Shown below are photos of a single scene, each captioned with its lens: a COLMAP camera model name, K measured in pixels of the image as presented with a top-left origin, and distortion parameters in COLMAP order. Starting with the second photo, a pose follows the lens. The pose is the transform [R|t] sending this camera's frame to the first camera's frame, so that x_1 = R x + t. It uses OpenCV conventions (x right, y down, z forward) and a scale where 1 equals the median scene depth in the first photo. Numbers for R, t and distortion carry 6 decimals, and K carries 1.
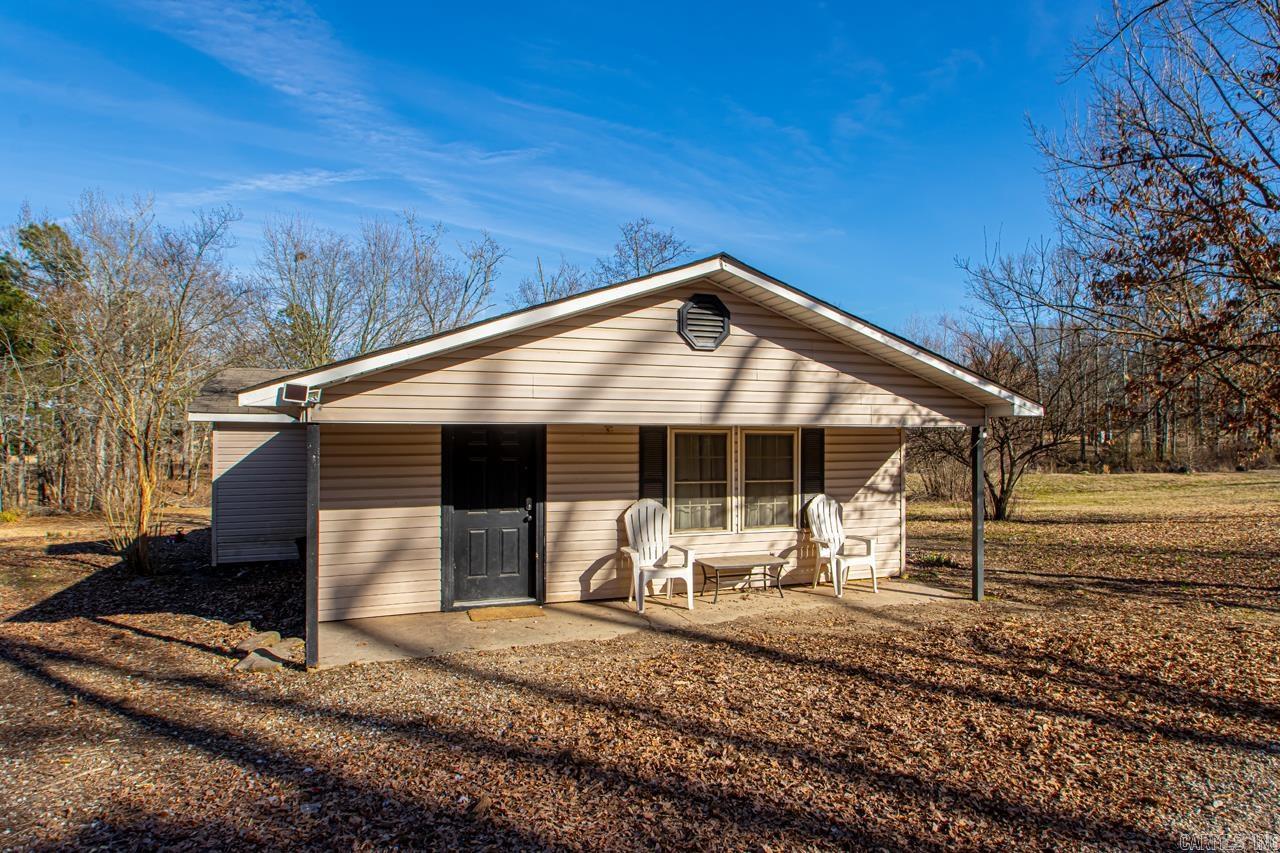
lens RADIAL K [[771.7, 0, 572.0], [0, 771.7, 444.0], [0, 0, 1]] dist [0.045254, -0.060516]
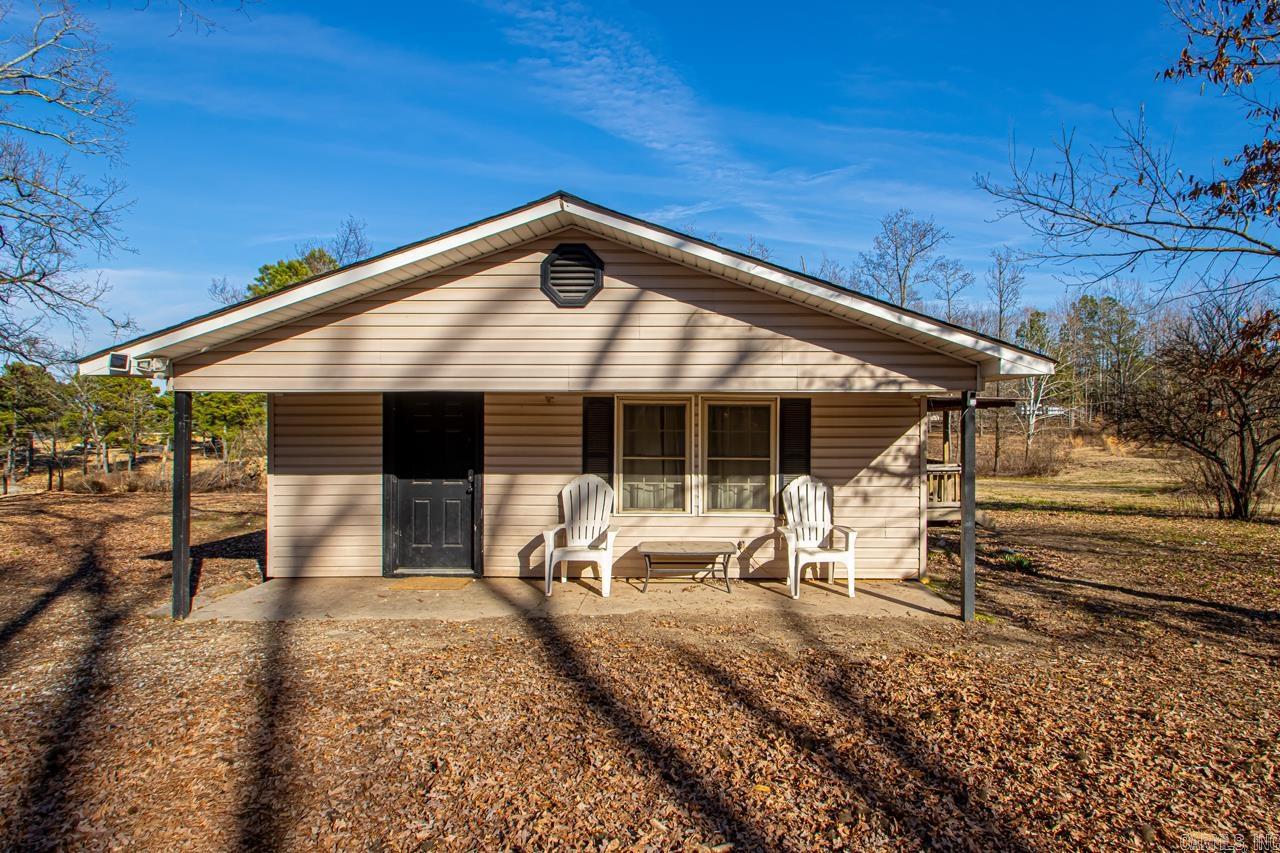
lens RADIAL K [[661.6, 0, 640.0], [0, 661.6, 426.5], [0, 0, 1]] dist [0.005009, -0.001504]
pose [[0.934082, 0.003168, -0.357046, 0.450144], [-0.004971, 0.999979, -0.004134, 0.016527], [0.357025, 0.005637, 0.934078, 0.279107]]
